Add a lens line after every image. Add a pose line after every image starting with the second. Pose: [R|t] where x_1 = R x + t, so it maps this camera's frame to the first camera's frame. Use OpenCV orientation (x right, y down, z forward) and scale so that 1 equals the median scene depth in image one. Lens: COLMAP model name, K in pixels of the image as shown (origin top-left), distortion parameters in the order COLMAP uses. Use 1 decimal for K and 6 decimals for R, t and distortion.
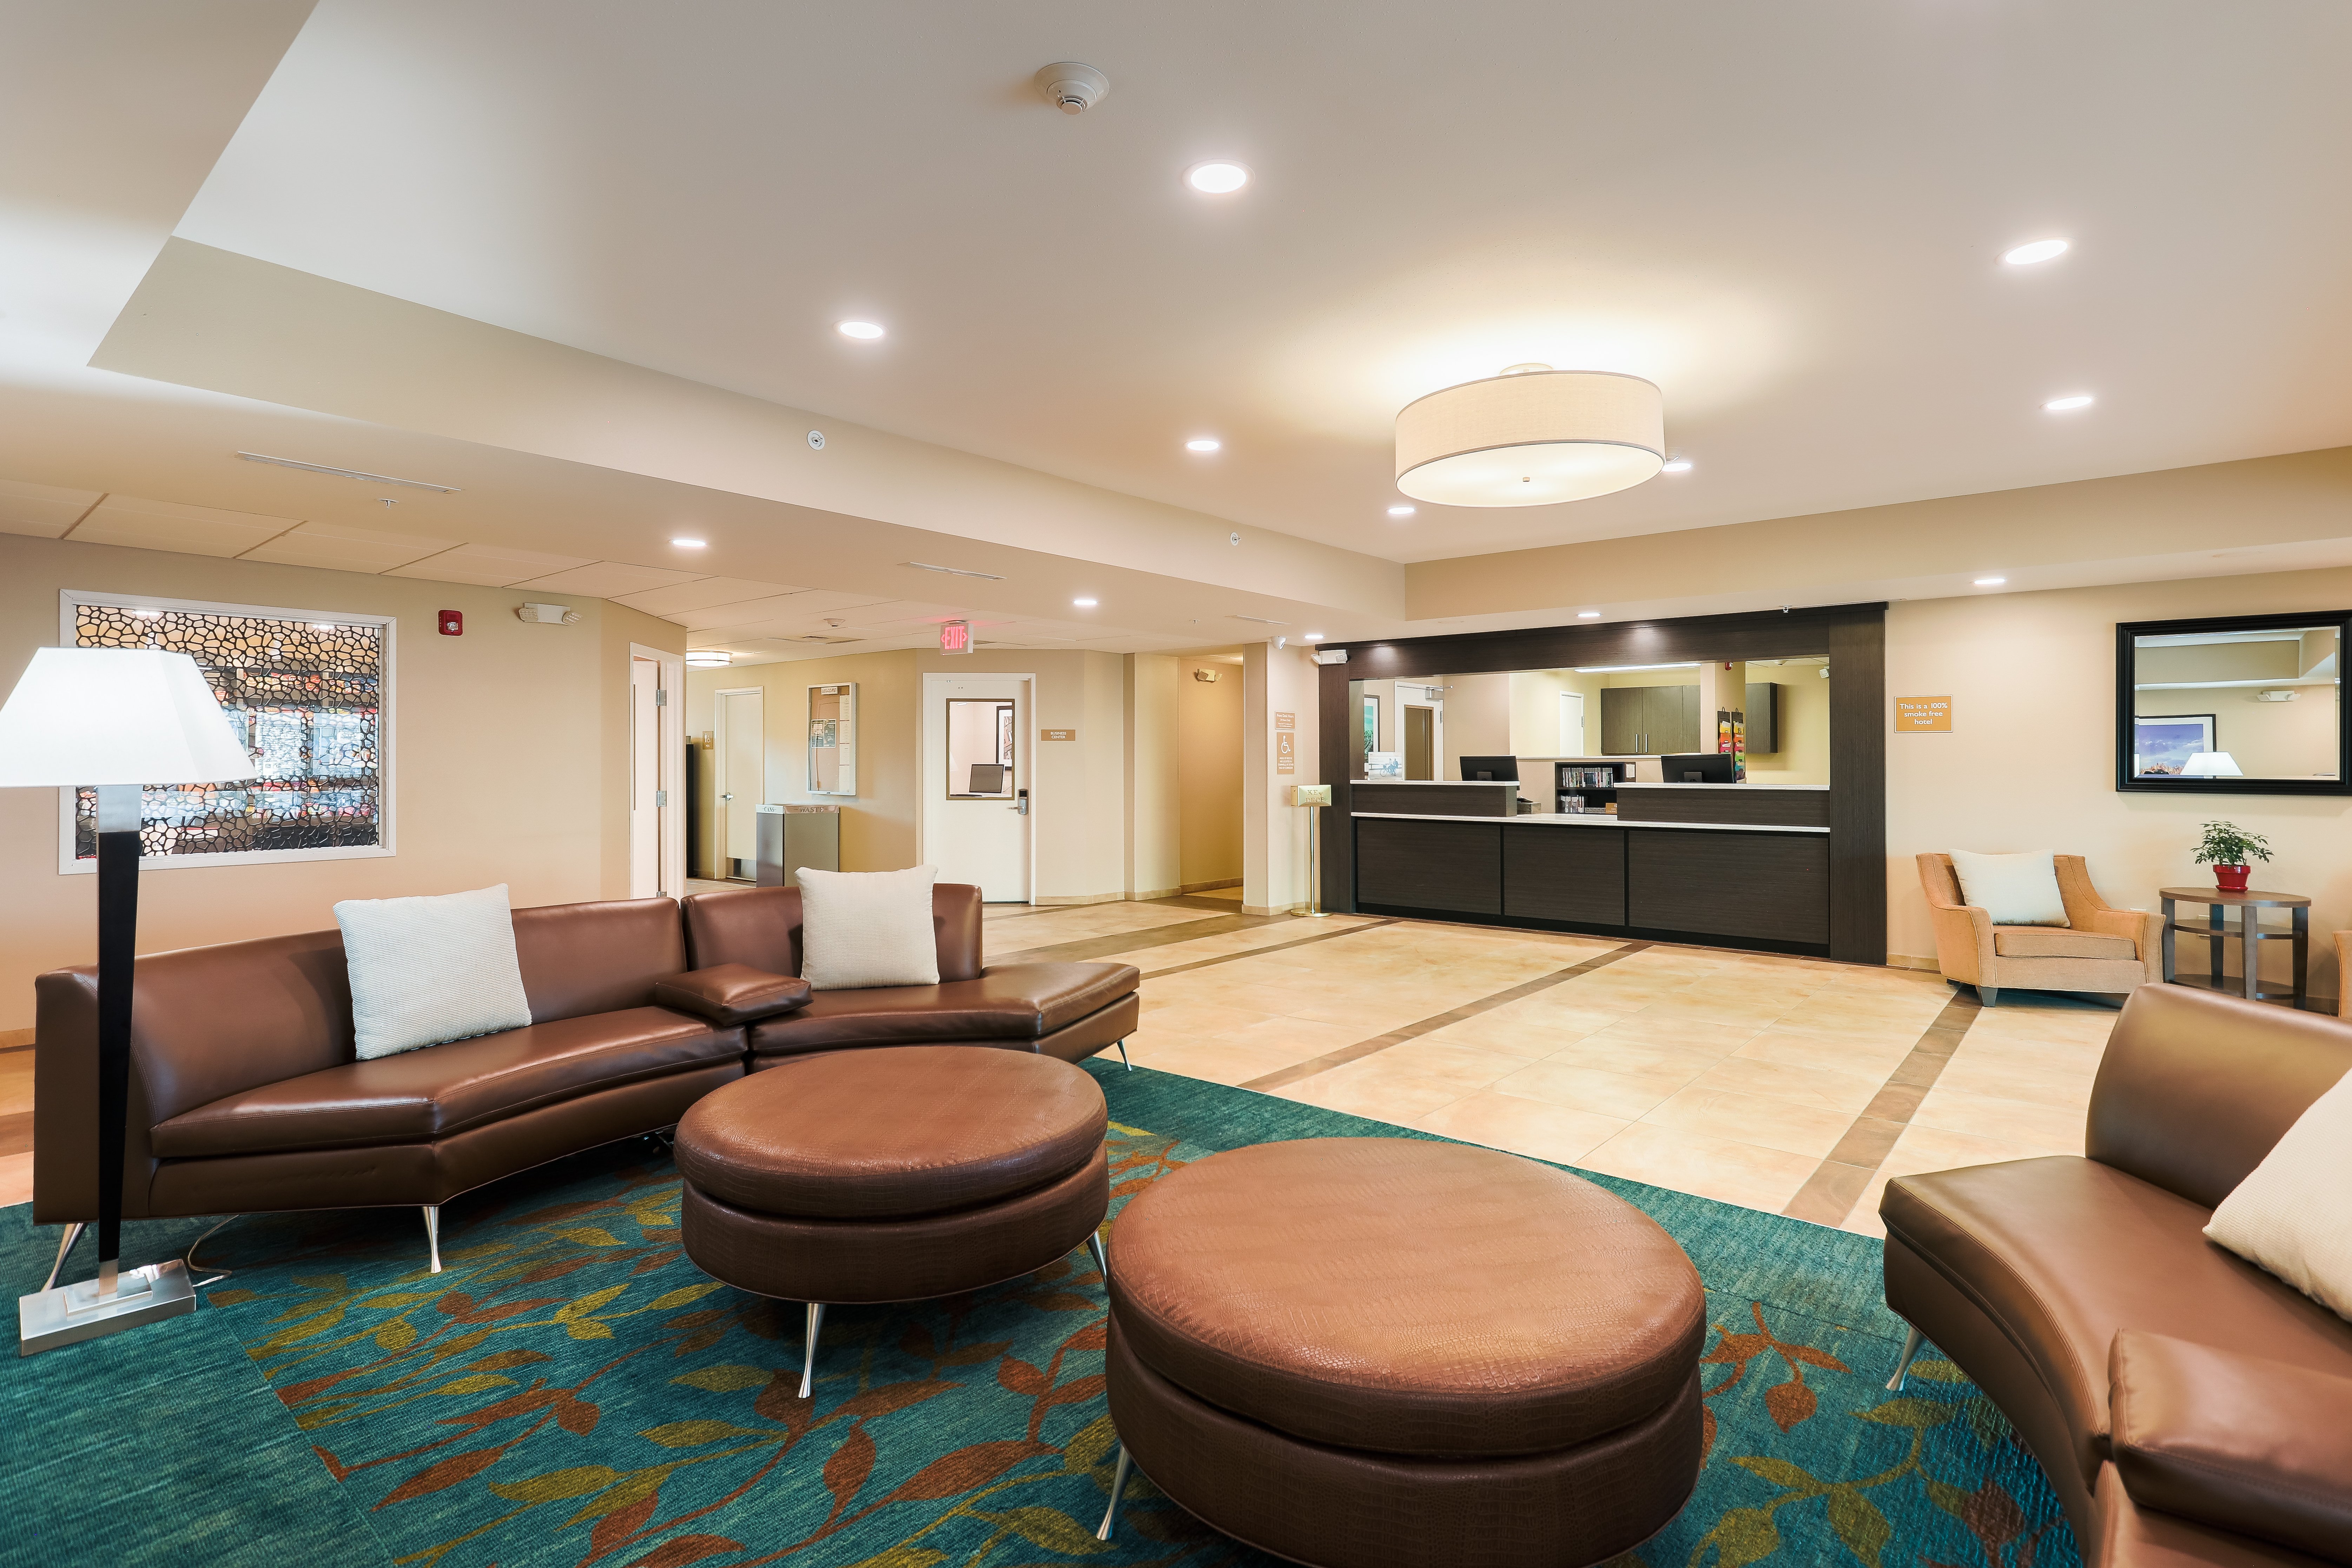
lens RADIAL K [[1135.8, 0, 1179.1], [0, 1135.8, 751.4], [0, 0, 1]] dist [0.000445, 0.000789]
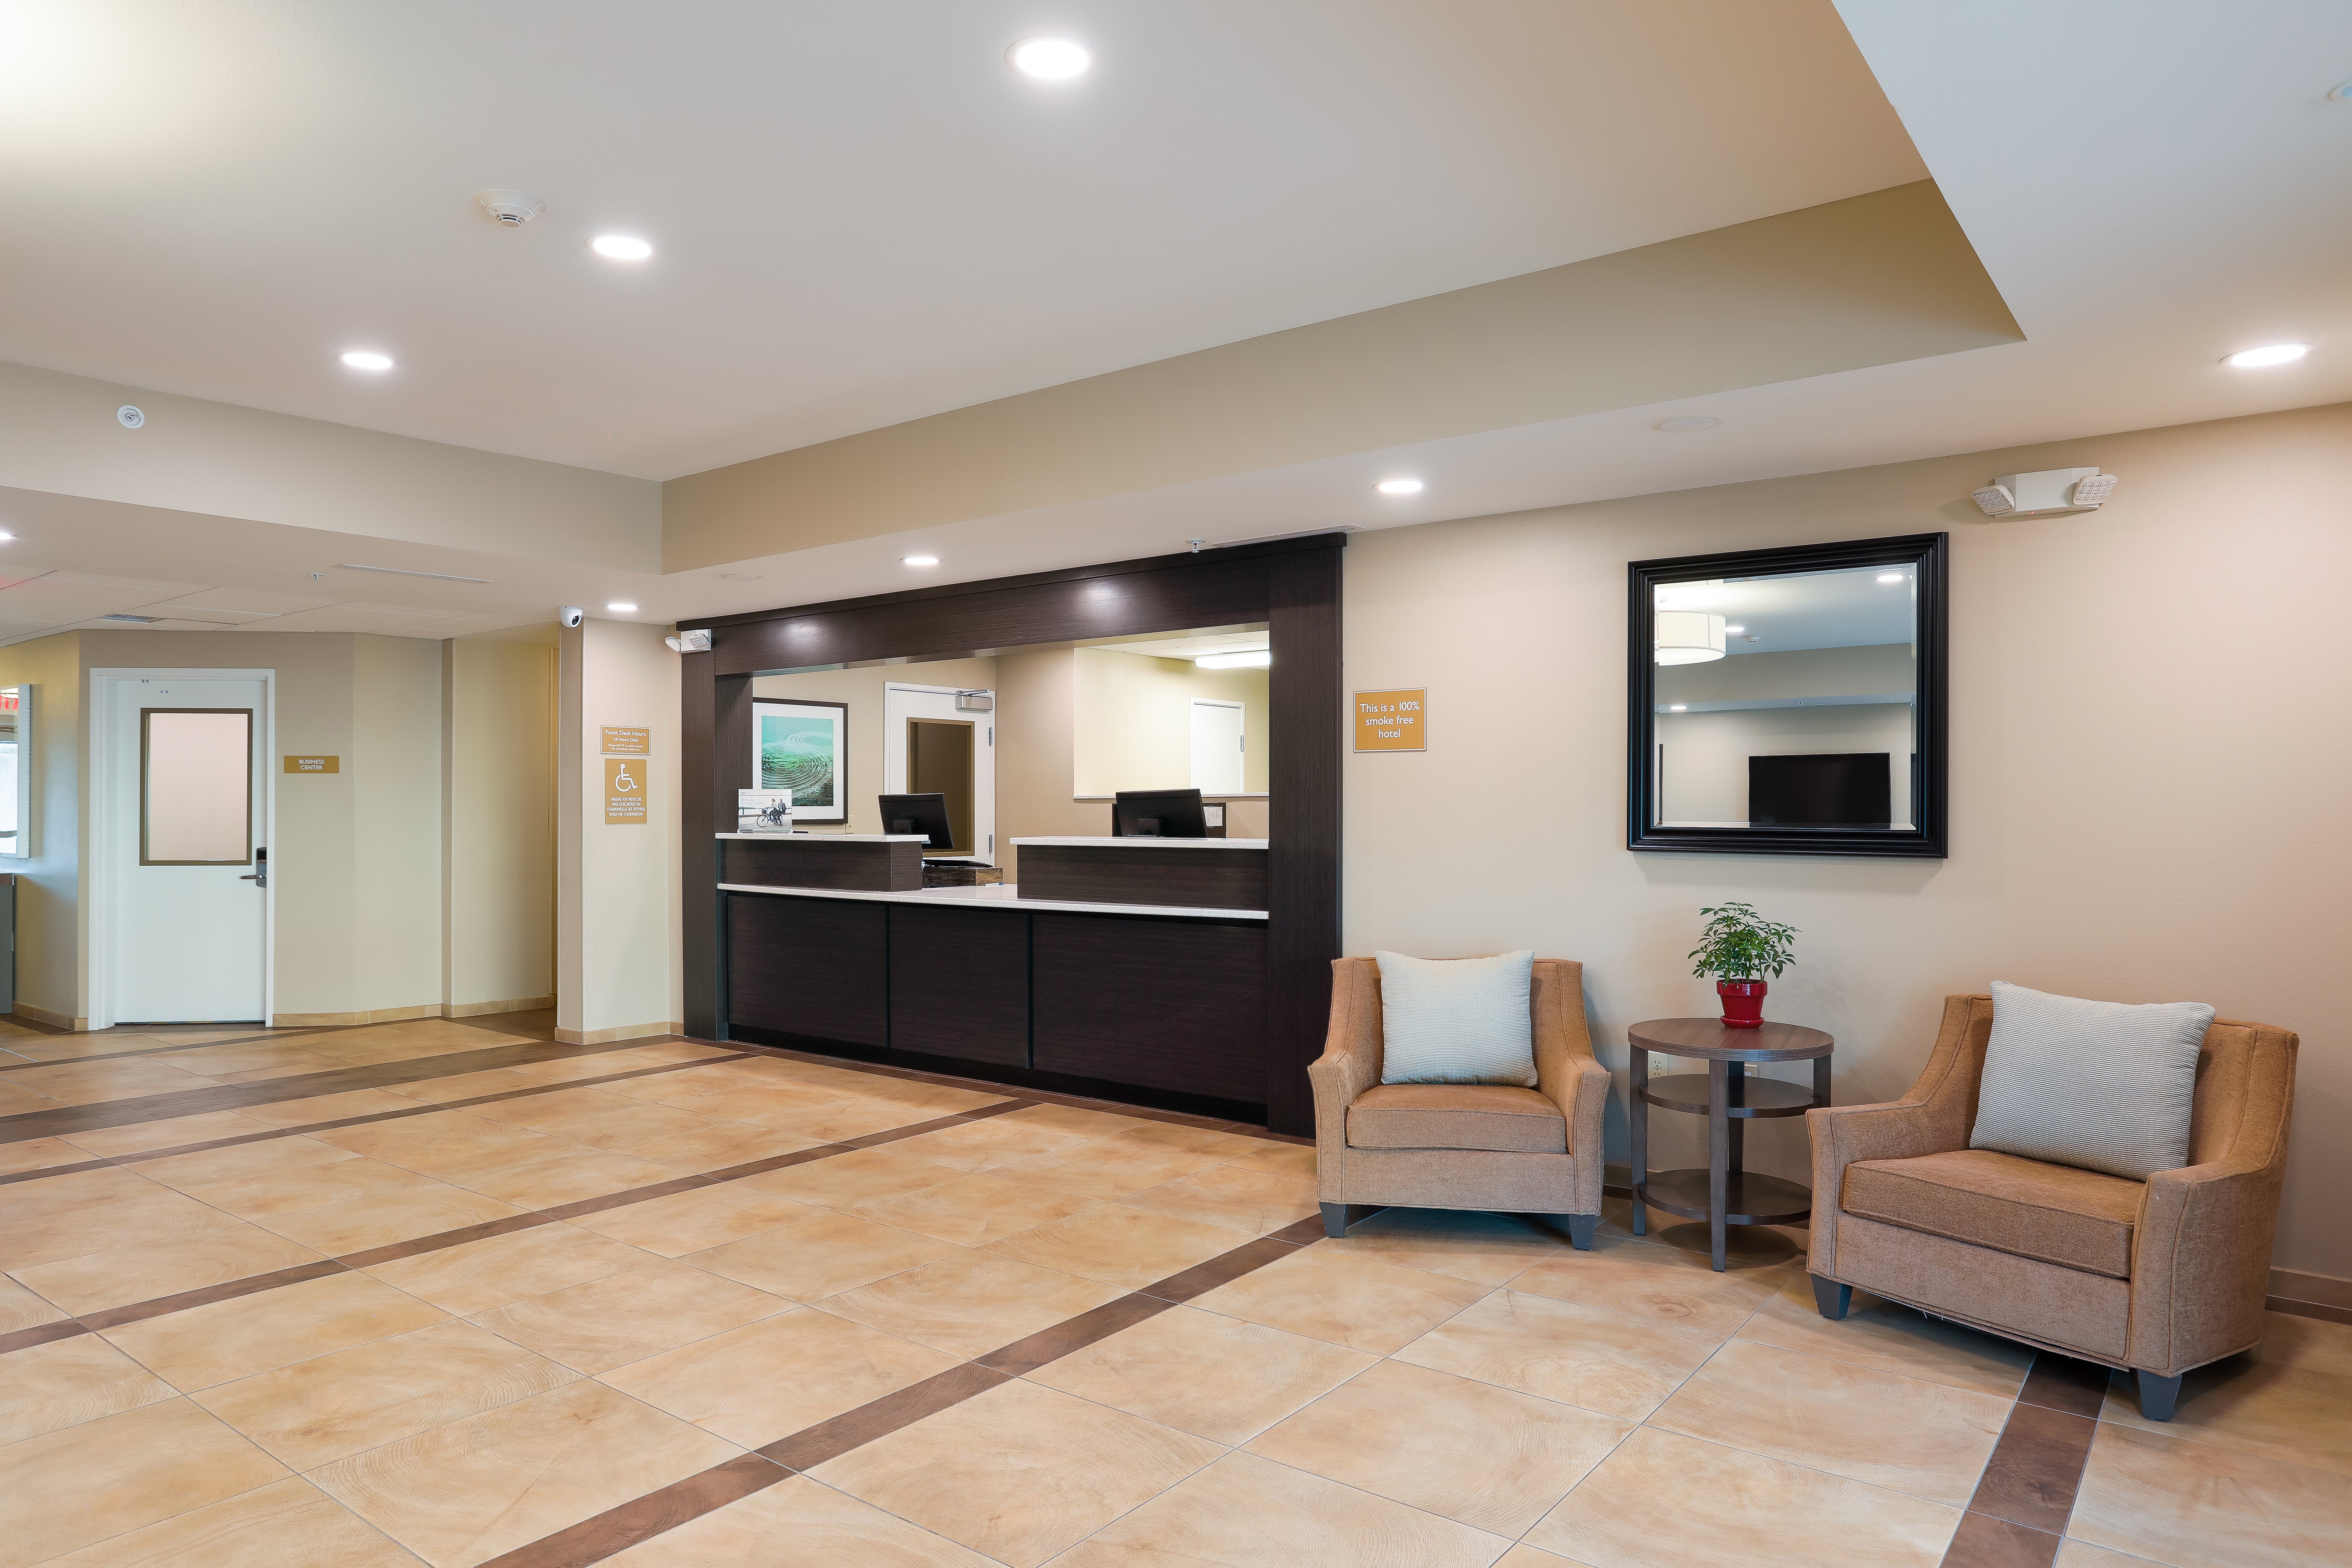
lens RADIAL K [[1463.8, 0, 1176.0], [0, 1463.8, 784.0], [0, 0, 1]] dist [-0.064034, 0.000582]
pose [[0.999097, -0.002775, 0.042402, 0.434522], [0.003028, 0.999978, -0.005907, 0.003739], [-0.042385, 0.006030, 0.999083, 0.204934]]
